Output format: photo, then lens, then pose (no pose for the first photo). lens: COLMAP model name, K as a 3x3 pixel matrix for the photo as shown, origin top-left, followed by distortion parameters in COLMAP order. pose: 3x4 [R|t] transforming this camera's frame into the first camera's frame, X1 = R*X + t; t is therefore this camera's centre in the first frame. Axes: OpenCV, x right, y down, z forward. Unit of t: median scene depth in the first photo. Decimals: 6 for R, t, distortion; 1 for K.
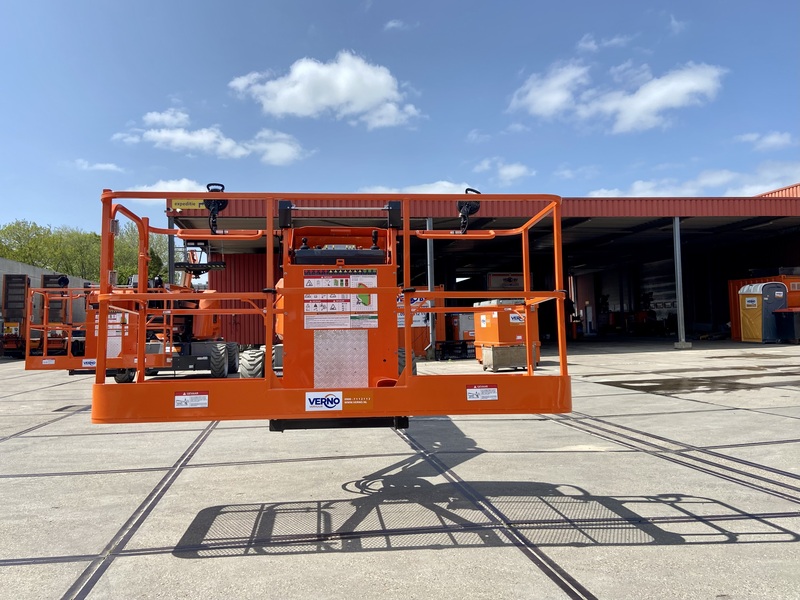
lens RADIAL K [[614.6, 0, 397.8], [0, 614.6, 297.7], [0, 0, 1]] dist [-0.002319, -0.001754]
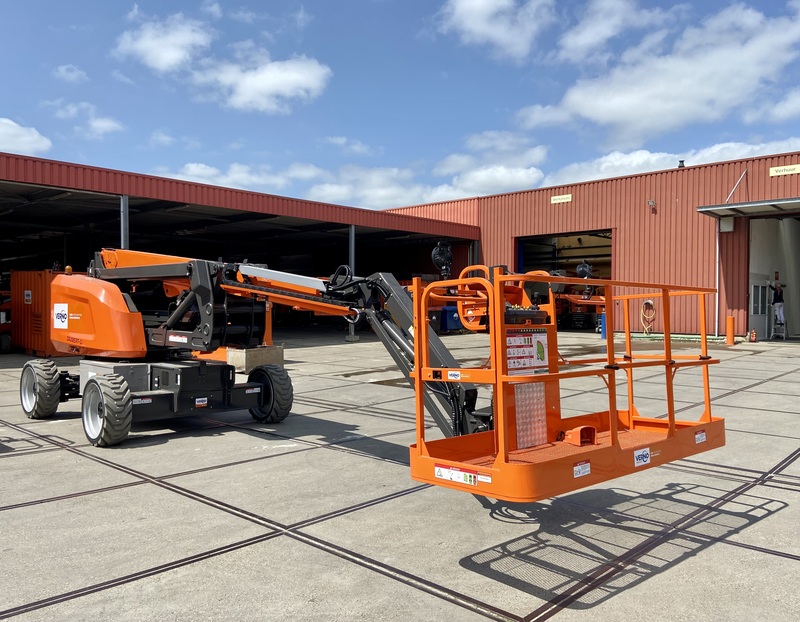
lens RADIAL K [[648.9, 0, 399.8], [0, 648.9, 311.5], [0, 0, 1]] dist [-0.014727, -0.006619]
pose [[0.791747, 0.027253, 0.610242, -0.275896], [-0.063578, 0.997255, 0.037951, -0.029672], [-0.607532, -0.068846, 0.791306, 0.060181]]
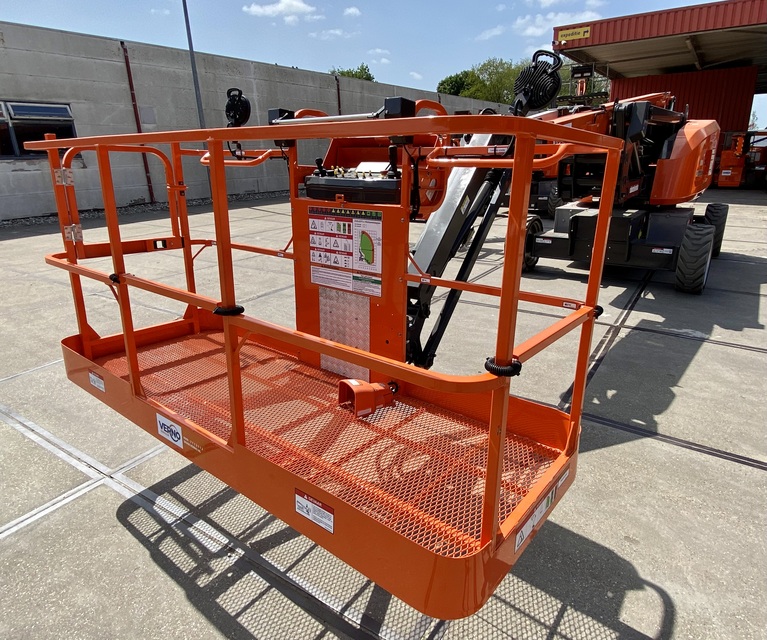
lens RADIAL K [[480.6, 0, 388.3], [0, 480.6, 323.4], [0, 0, 1]] dist [0.003385, 0.000267]
pose [[0.736089, 0.227736, -0.637424, 0.092716], [0.040969, 0.924986, 0.377786, -0.036793], [0.675644, -0.304198, 0.671542, 0.172367]]
